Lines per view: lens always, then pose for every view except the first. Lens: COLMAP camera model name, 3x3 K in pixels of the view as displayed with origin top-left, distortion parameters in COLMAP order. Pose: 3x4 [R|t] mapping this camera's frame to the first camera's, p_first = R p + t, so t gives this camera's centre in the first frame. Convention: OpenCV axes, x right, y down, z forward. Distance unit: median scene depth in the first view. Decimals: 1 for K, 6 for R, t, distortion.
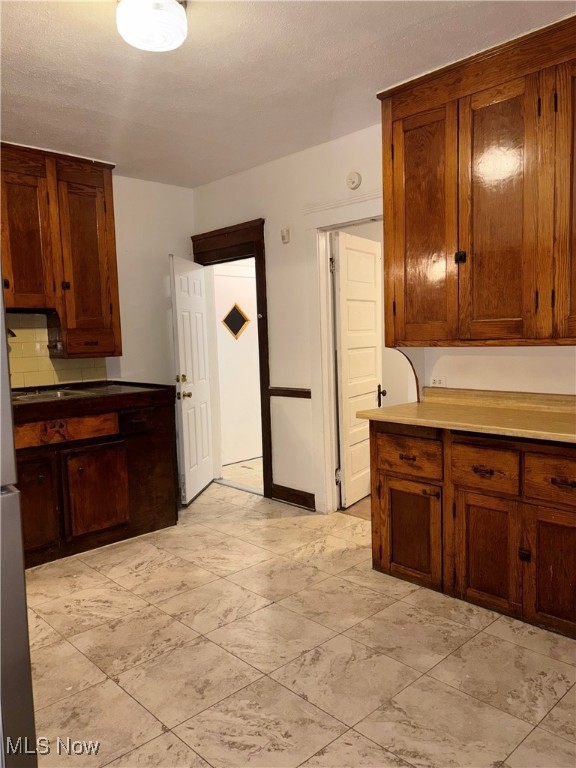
lens RADIAL K [[580.8, 0, 287.0], [0, 580.8, 383.2], [0, 0, 1]] dist [0.027191, -0.010497]
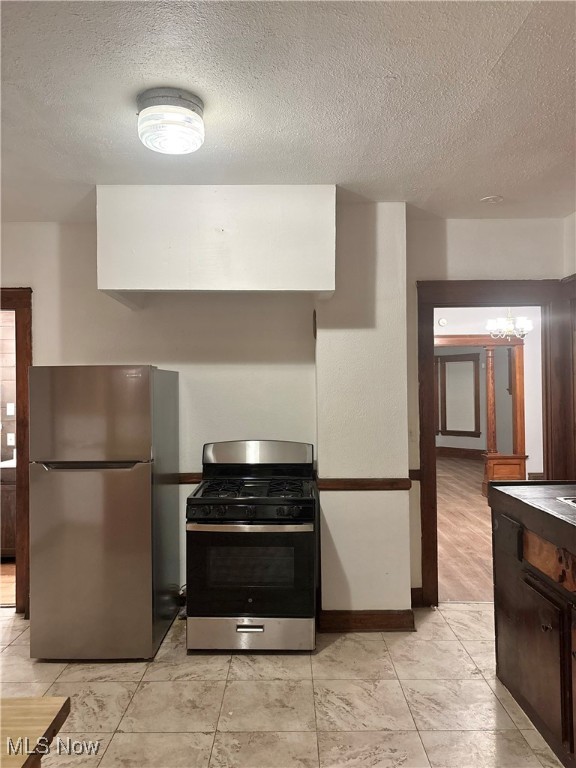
lens RADIAL K [[580.8, 0, 287.0], [0, 580.8, 383.2], [0, 0, 1]] dist [0.027191, -0.010497]
pose [[-0.680643, 0.036548, -0.731703, 0.299116], [-0.027972, 0.996730, 0.075807, -0.183341], [0.732081, 0.072065, -0.677395, 1.376678]]
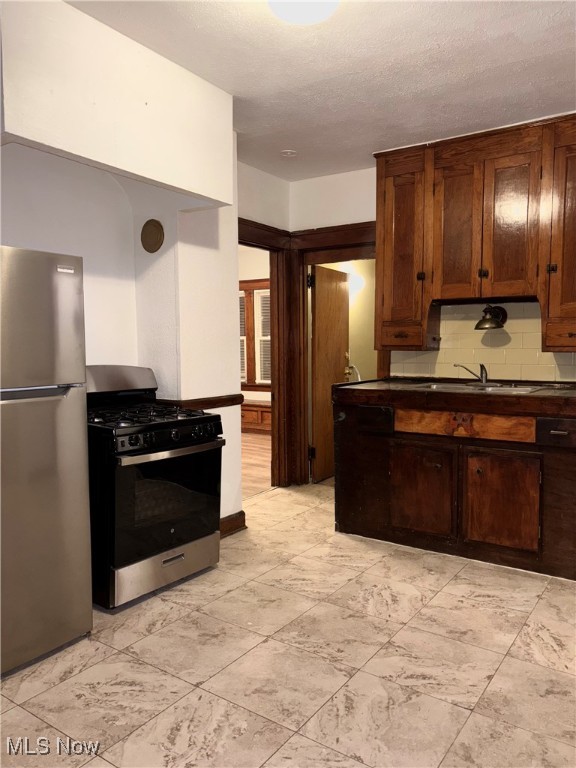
lens RADIAL K [[580.8, 0, 287.0], [0, 580.8, 383.2], [0, 0, 1]] dist [0.027191, -0.010497]
pose [[0.214260, 0.098425, -0.971805, 0.546371], [-0.087407, 0.992851, 0.081285, -0.044362], [0.972858, 0.067527, 0.221331, 0.582245]]
